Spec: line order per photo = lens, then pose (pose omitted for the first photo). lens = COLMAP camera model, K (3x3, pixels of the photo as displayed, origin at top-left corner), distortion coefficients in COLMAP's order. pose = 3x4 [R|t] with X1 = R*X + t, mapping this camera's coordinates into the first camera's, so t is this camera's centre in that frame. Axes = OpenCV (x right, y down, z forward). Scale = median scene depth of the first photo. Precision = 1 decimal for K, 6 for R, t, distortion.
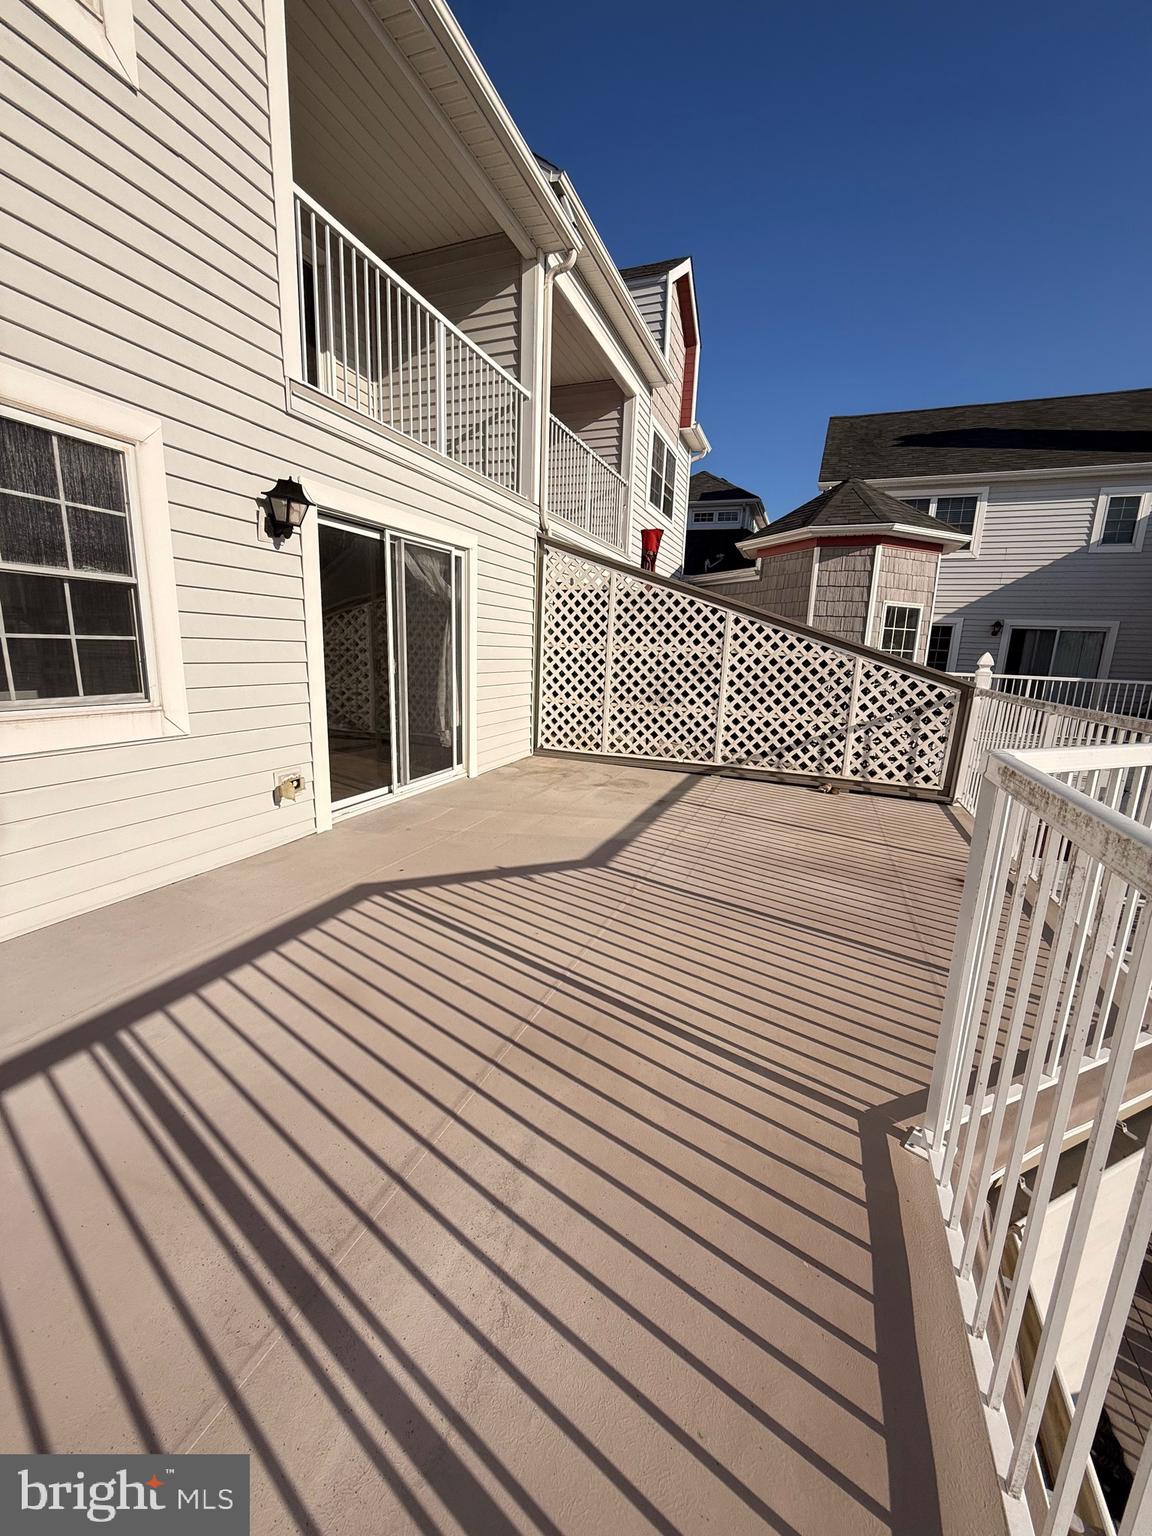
lens RADIAL K [[610.3, 0, 575.7], [0, 610.3, 770.4], [0, 0, 1]] dist [-0.001108, 0.000552]
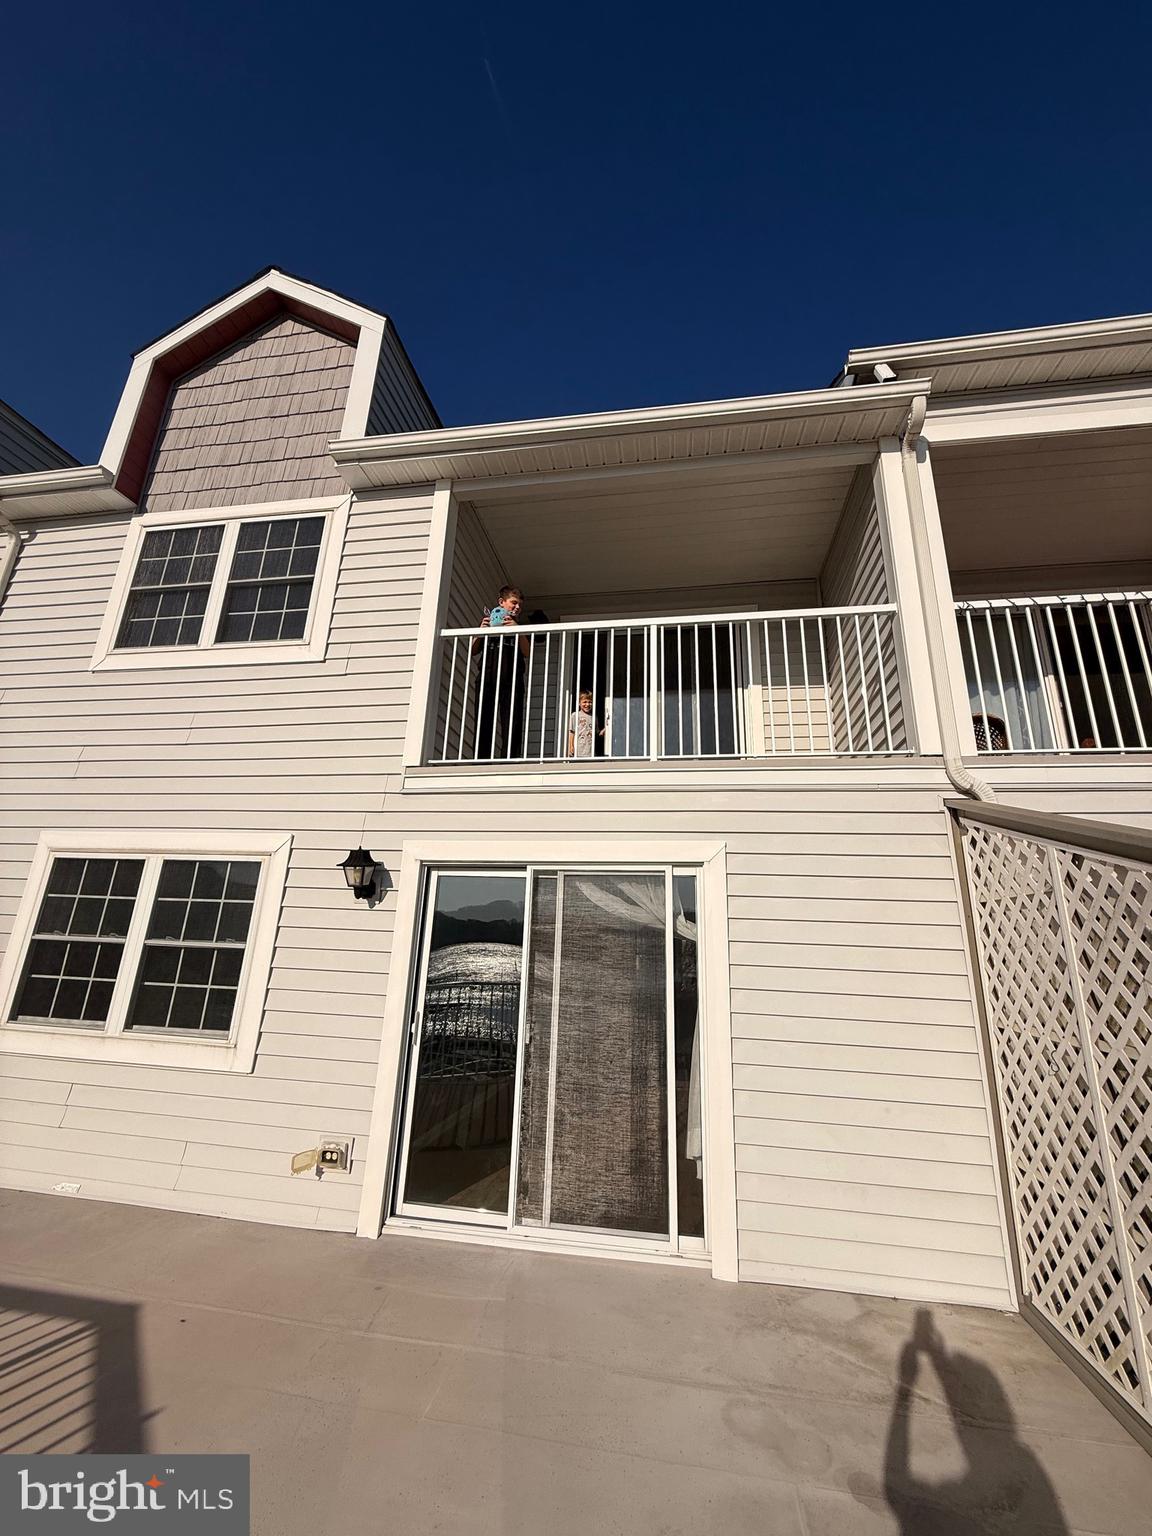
lens RADIAL K [[610.3, 0, 575.7], [0, 610.3, 770.4], [0, 0, 1]] dist [-0.001108, 0.000552]
pose [[0.208006, -0.300592, -0.930794, 0.713222], [-0.221487, 0.912416, -0.344153, -0.301937], [0.952721, 0.277745, 0.123211, 1.184367]]
